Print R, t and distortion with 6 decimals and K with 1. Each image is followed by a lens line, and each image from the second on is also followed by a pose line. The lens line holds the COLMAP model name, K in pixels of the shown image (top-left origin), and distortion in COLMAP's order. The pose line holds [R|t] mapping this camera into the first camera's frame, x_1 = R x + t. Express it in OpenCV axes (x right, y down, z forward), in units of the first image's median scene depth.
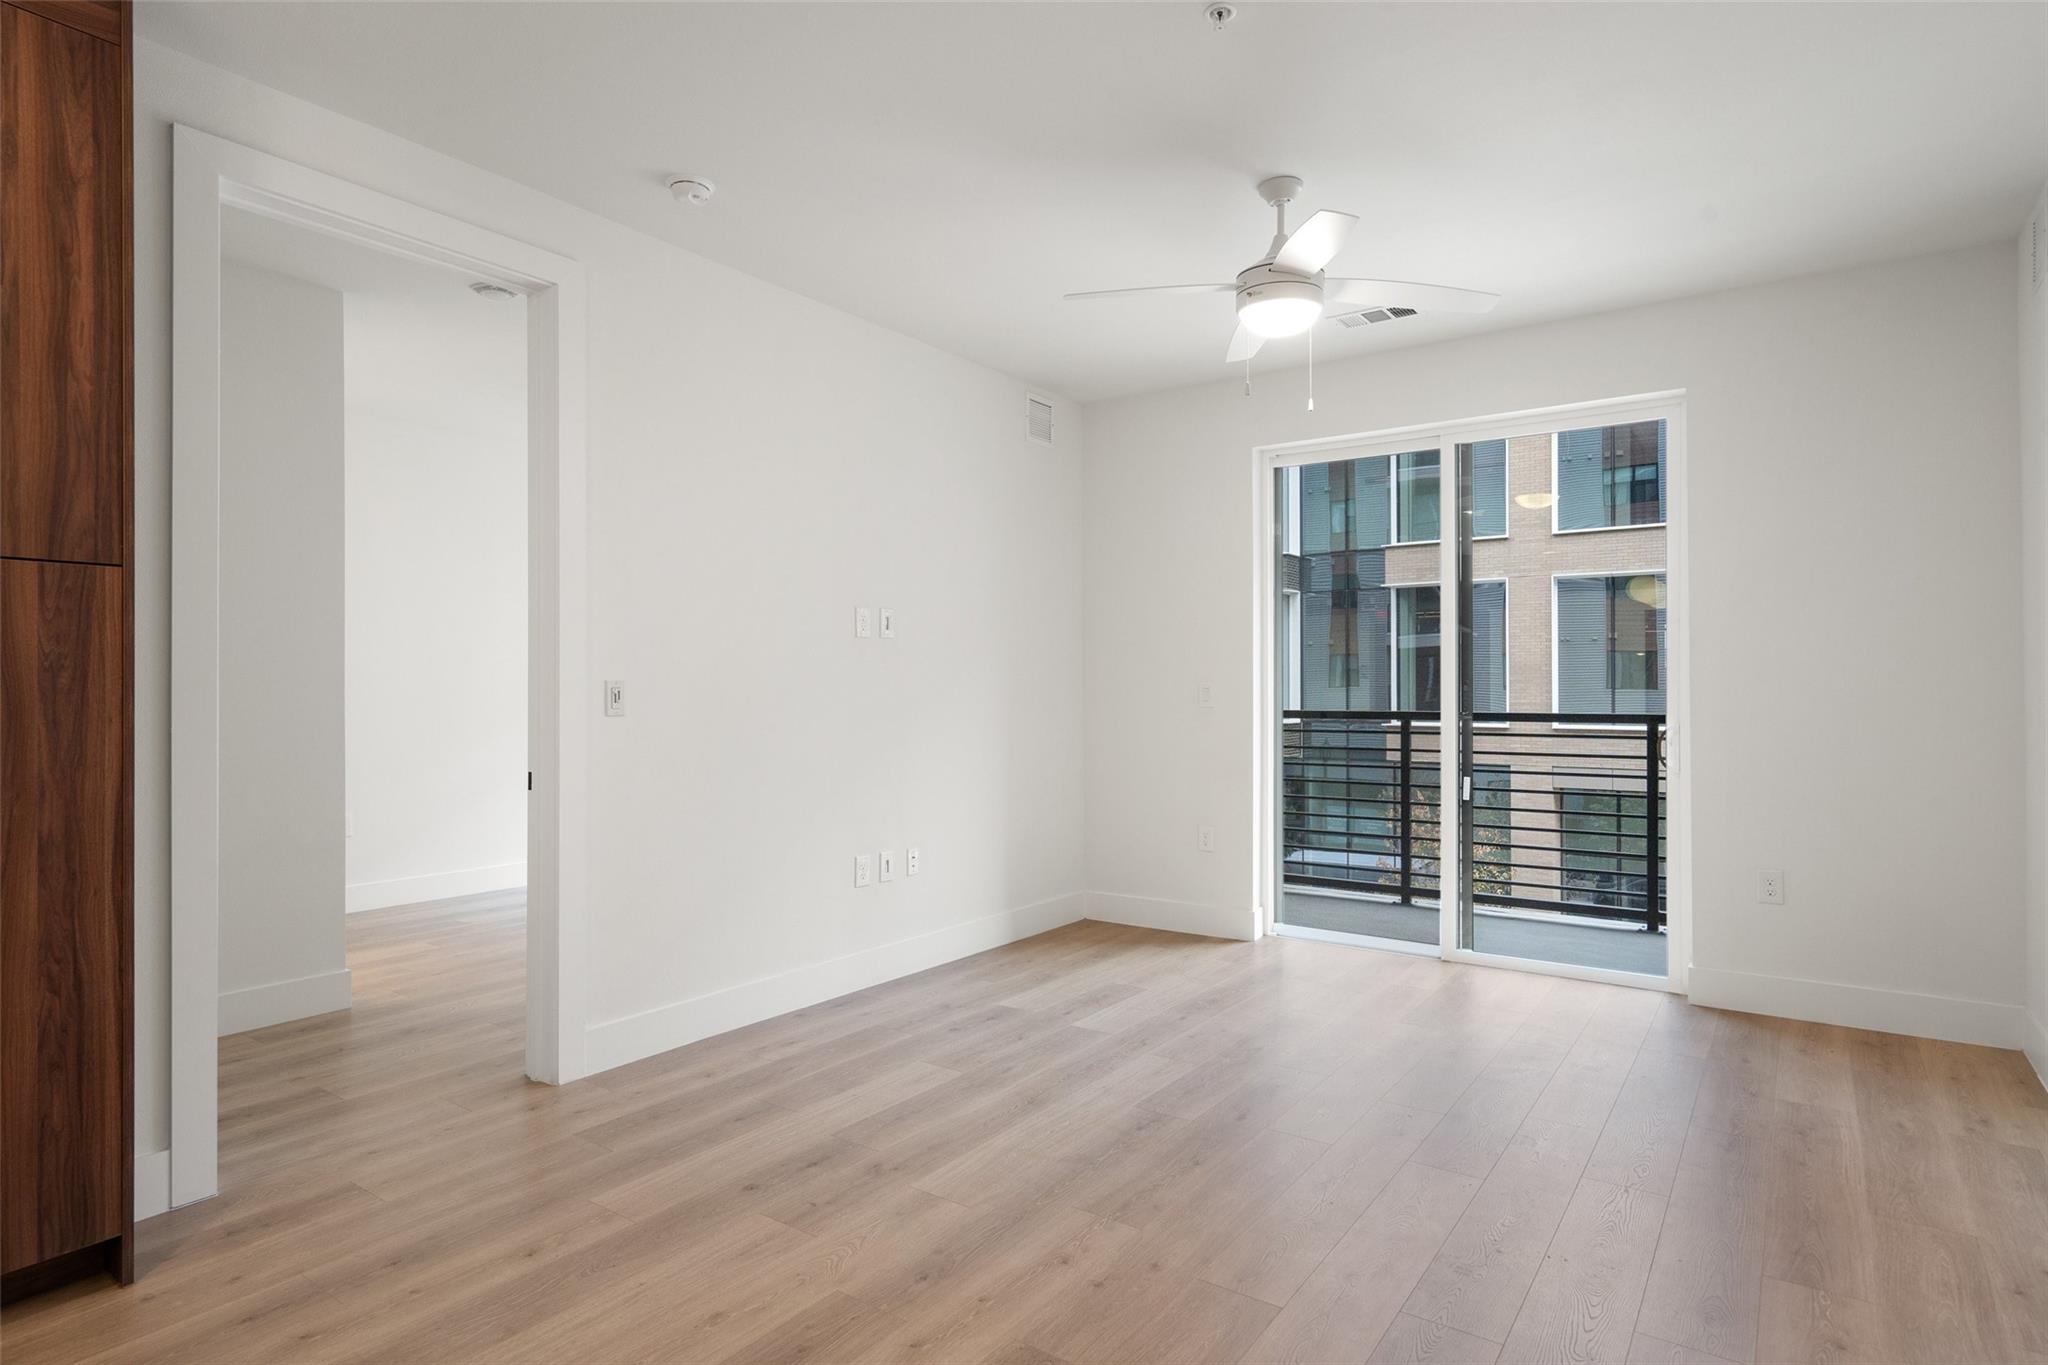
lens RADIAL K [[1094.2, 0, 1016.5], [0, 1094.2, 683.0], [0, 0, 1]] dist [-0.017139, 0.002479]
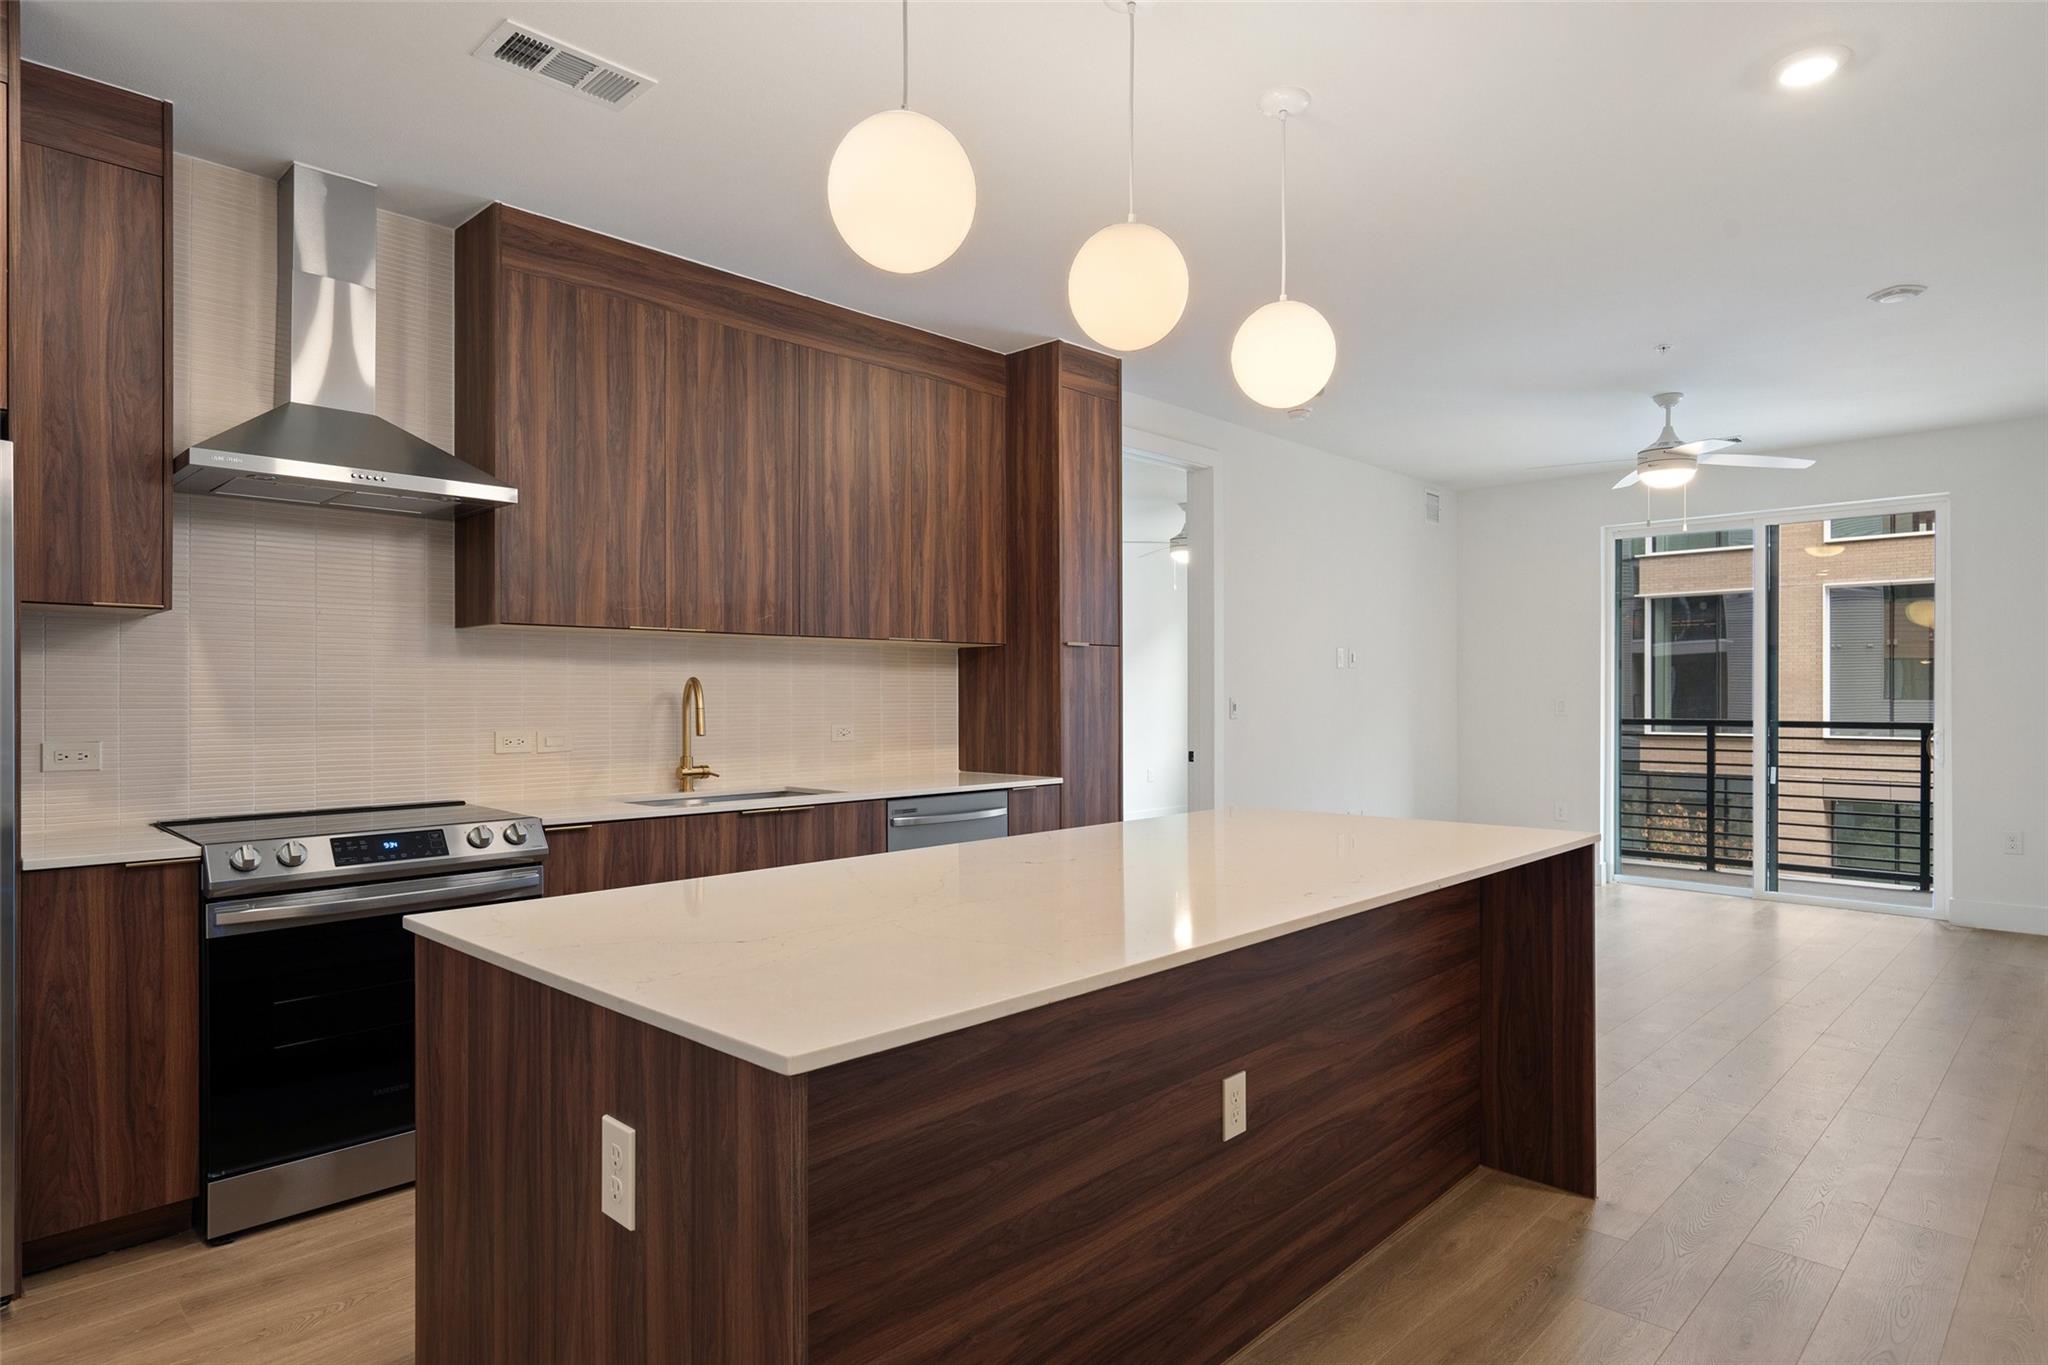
lens RADIAL K [[1122.3, 0, 1016.5], [0, 1122.3, 692.1], [0, 0, 1]] dist [-0.005890, -0.003600]
pose [[0.986692, 0.003793, -0.162555, -0.268864], [-0.003159, 0.999986, 0.004159, -0.010844], [0.162569, -0.003590, 0.986691, -0.489714]]
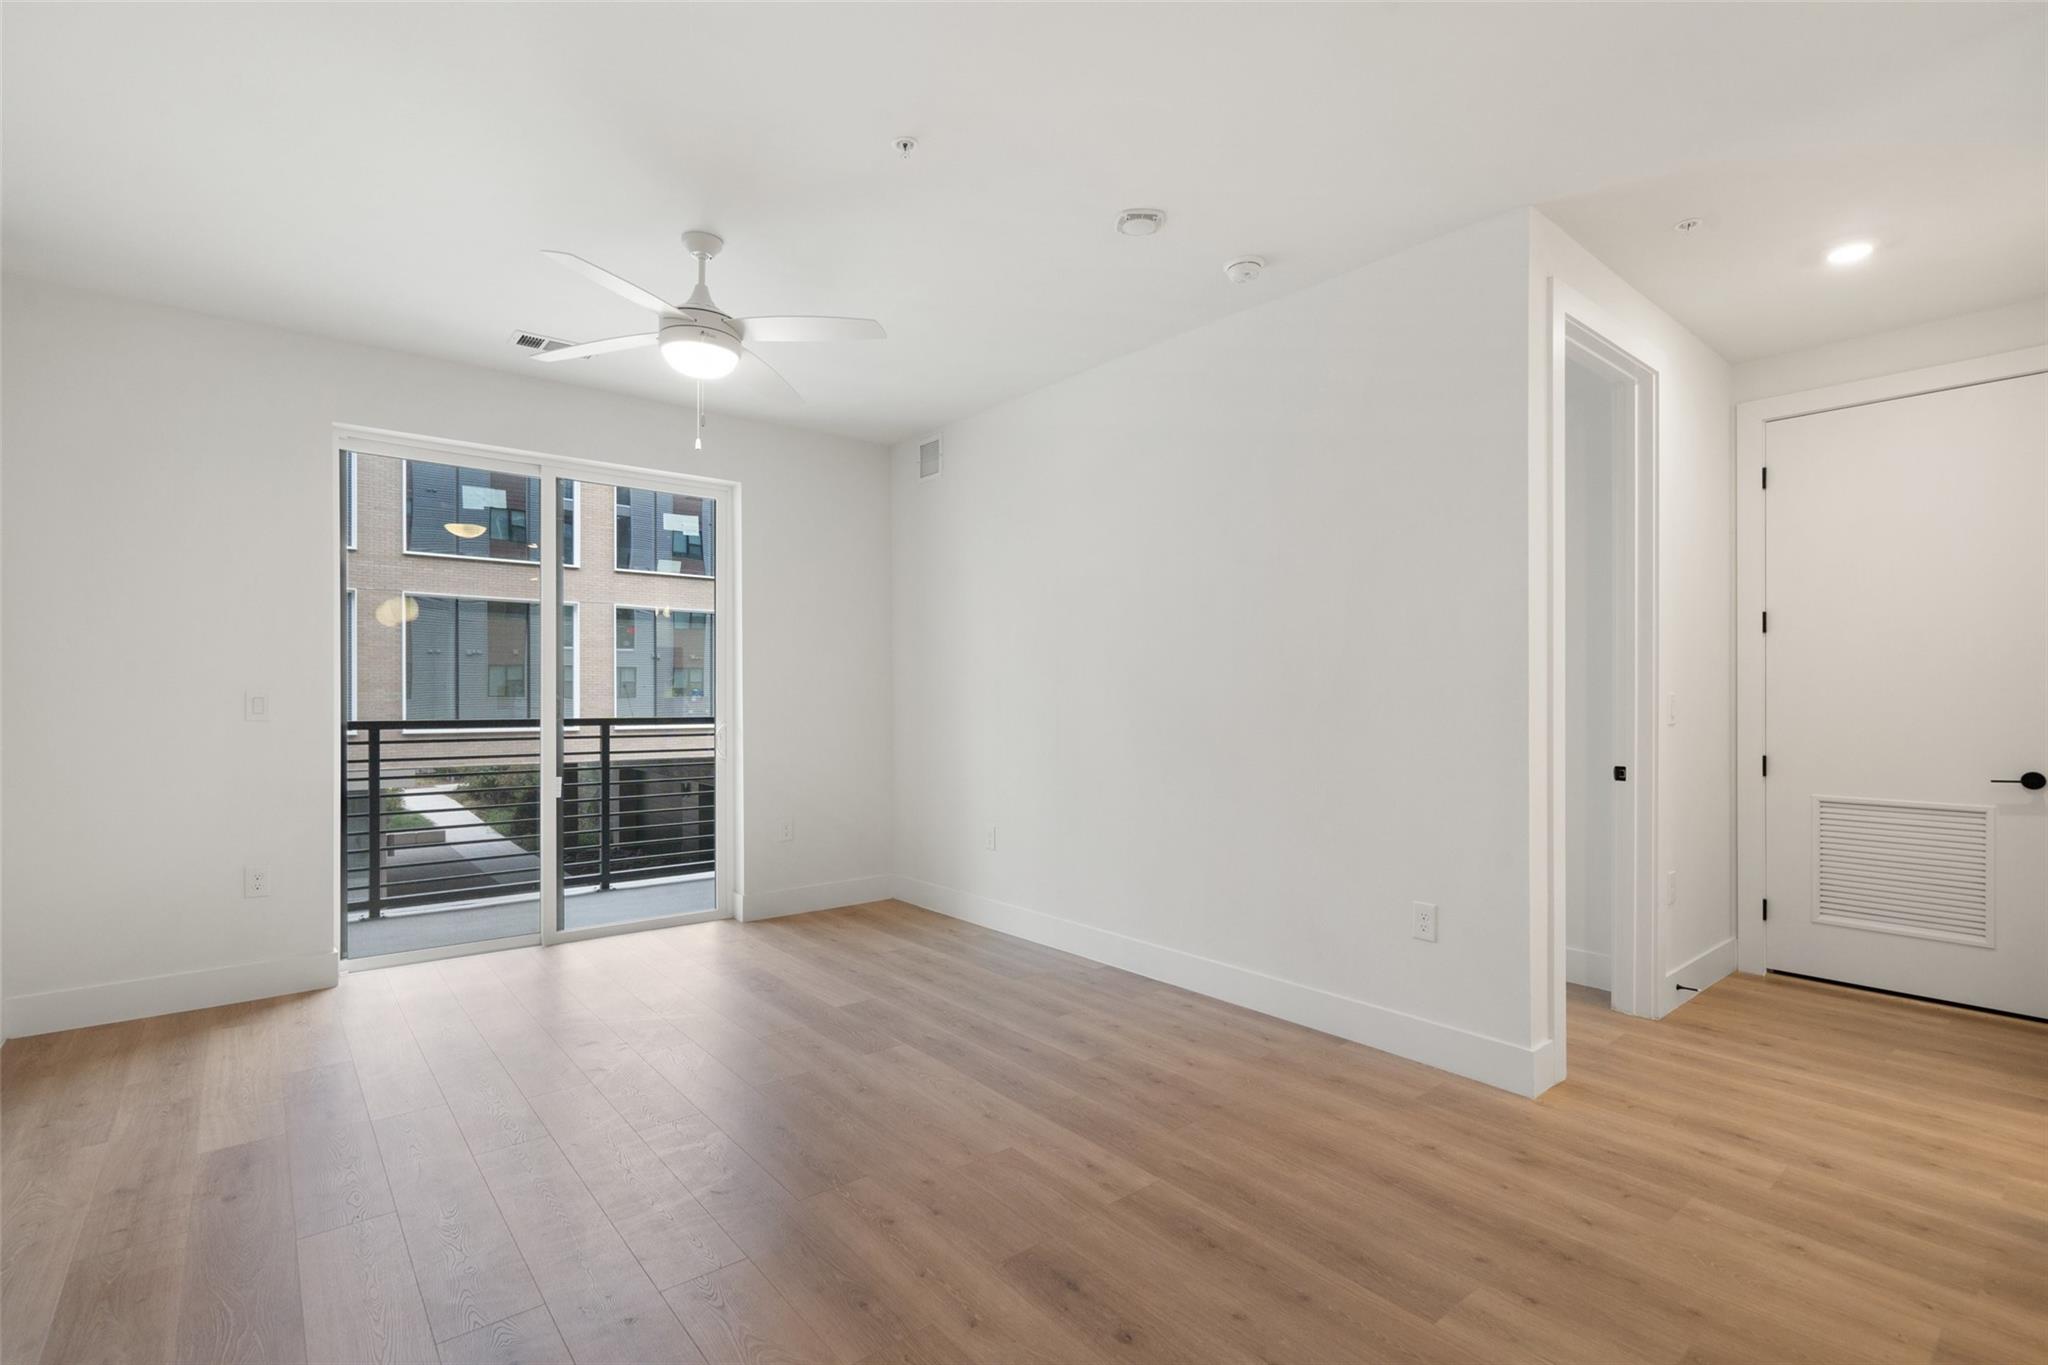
lens RADIAL K [[932.1, 0, 1009.2], [0, 932.1, 690.5], [0, 0, 1]] dist [0.004229, 0.000453]
pose [[0.256046, 0.010057, 0.966612, -0.353940], [-0.006766, 0.999940, -0.008612, 0.002903], [-0.966641, -0.004335, 0.256099, 0.274389]]
